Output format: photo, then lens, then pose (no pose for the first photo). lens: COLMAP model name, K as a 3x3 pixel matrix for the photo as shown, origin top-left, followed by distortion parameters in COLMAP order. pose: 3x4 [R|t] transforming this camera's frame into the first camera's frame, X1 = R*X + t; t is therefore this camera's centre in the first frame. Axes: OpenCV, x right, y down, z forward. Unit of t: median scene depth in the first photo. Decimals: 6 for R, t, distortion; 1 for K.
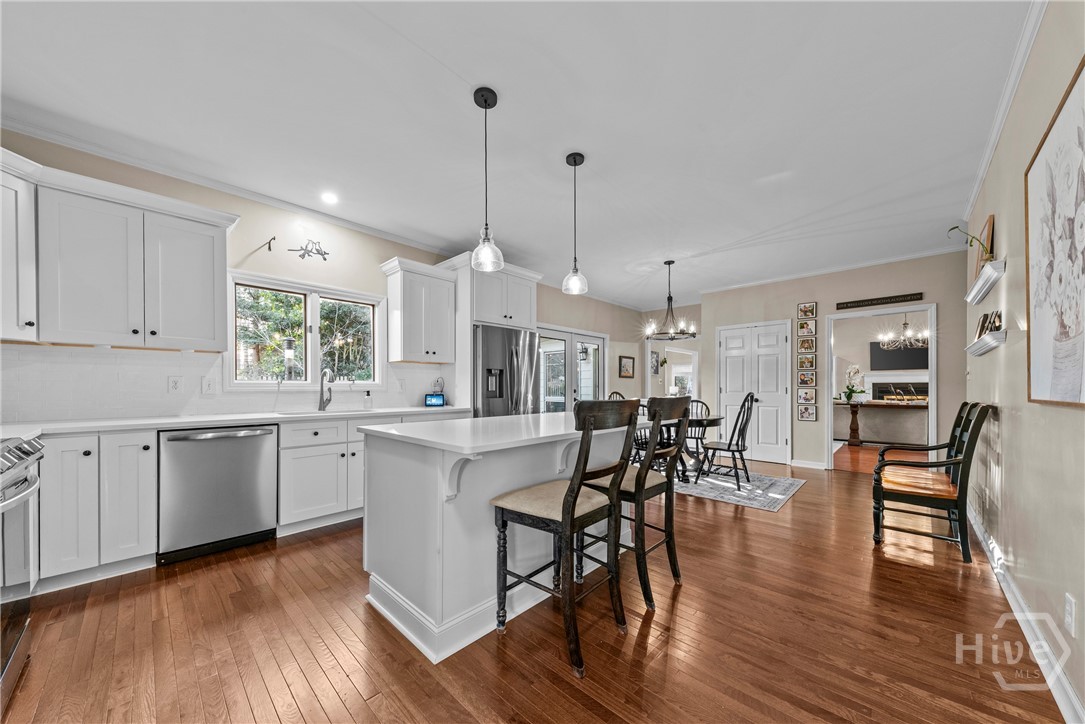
lens RADIAL K [[381.7, 0, 544.3], [0, 381.7, 390.7], [0, 0, 1]] dist [-0.001254, -0.000096]
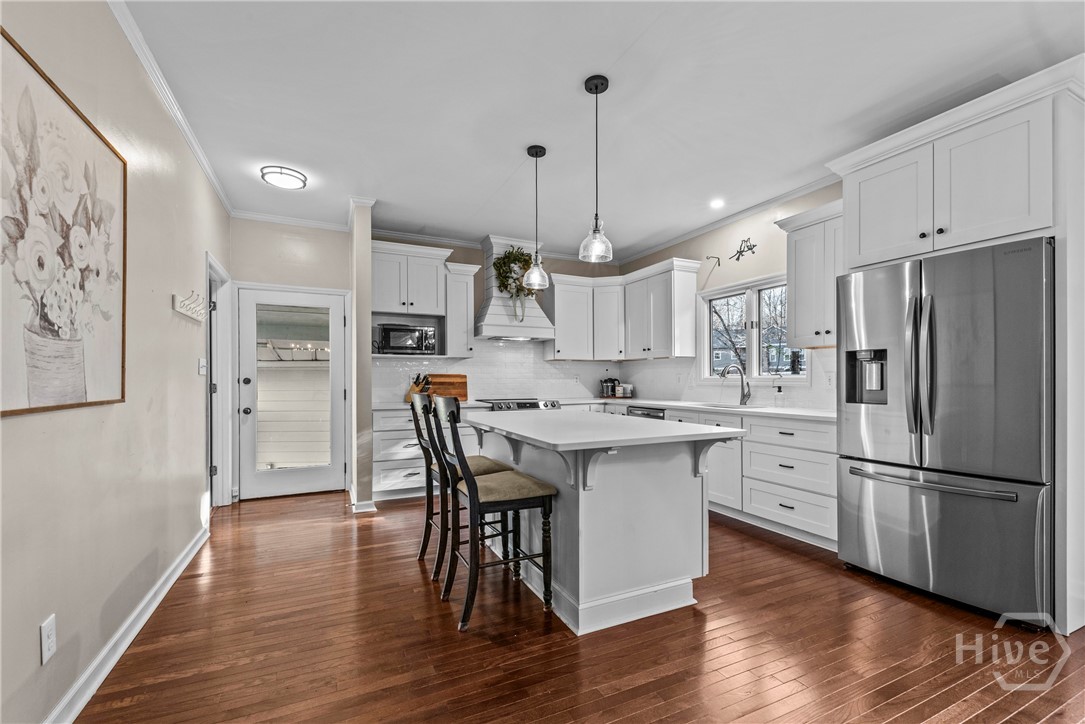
lens RADIAL K [[458.1, 0, 543.6], [0, 458.1, 378.4], [0, 0, 1]] dist [0.001467, 0.000112]
pose [[-0.356384, -0.001452, -0.934339, 0.791995], [-0.005838, 0.999983, 0.000673, -0.017068], [0.934321, 0.005695, -0.356386, 0.993076]]
